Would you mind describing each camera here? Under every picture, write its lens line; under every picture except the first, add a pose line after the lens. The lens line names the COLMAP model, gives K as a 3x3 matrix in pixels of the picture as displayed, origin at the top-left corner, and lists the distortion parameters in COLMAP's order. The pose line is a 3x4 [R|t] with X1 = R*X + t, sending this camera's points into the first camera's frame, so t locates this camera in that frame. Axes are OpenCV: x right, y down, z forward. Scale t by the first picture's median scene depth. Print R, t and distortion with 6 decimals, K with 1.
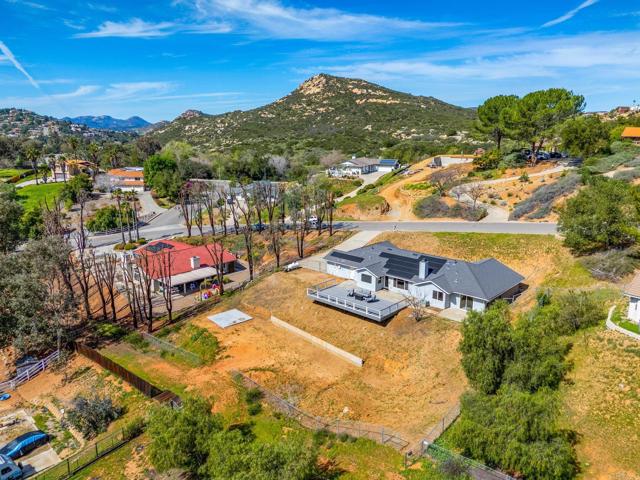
lens RADIAL K [[467.2, 0, 320.0], [0, 467.2, 240.0], [0, 0, 1]] dist [0.071827, -0.068946]
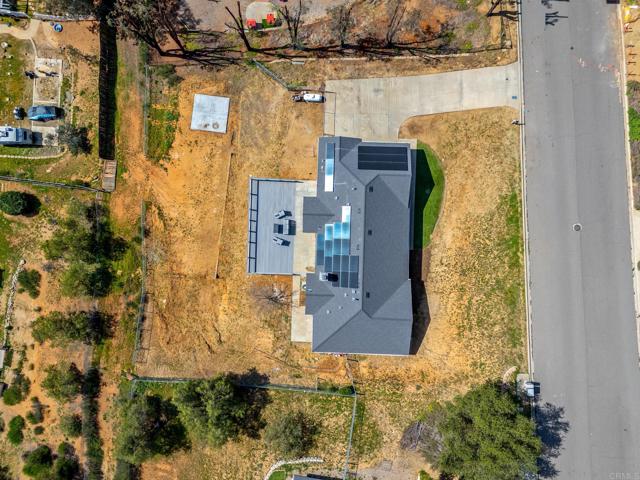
lens RADIAL K [[467.2, 0, 320.0], [0, 467.2, 240.0], [0, 0, 1]] dist [0.071827, -0.068946]
pose [[0.650087, 0.759860, 0.000386, 0.151853], [-0.172267, 0.146885, 0.974037, -0.782408], [0.740075, -0.633276, 0.226387, 0.794606]]
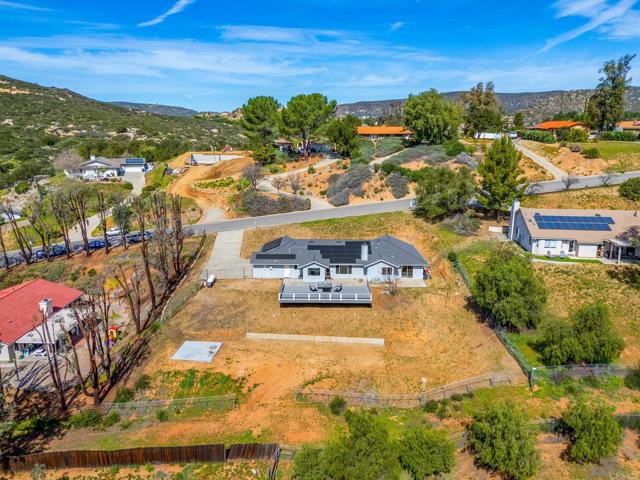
lens RADIAL K [[467.2, 0, 320.0], [0, 467.2, 240.0], [0, 0, 1]] dist [0.071827, -0.068946]
pose [[0.740237, -0.154588, 0.654333, -0.558783], [0.150698, 0.986596, 0.062604, -0.049733], [-0.655240, 0.052265, 0.753610, 0.213514]]
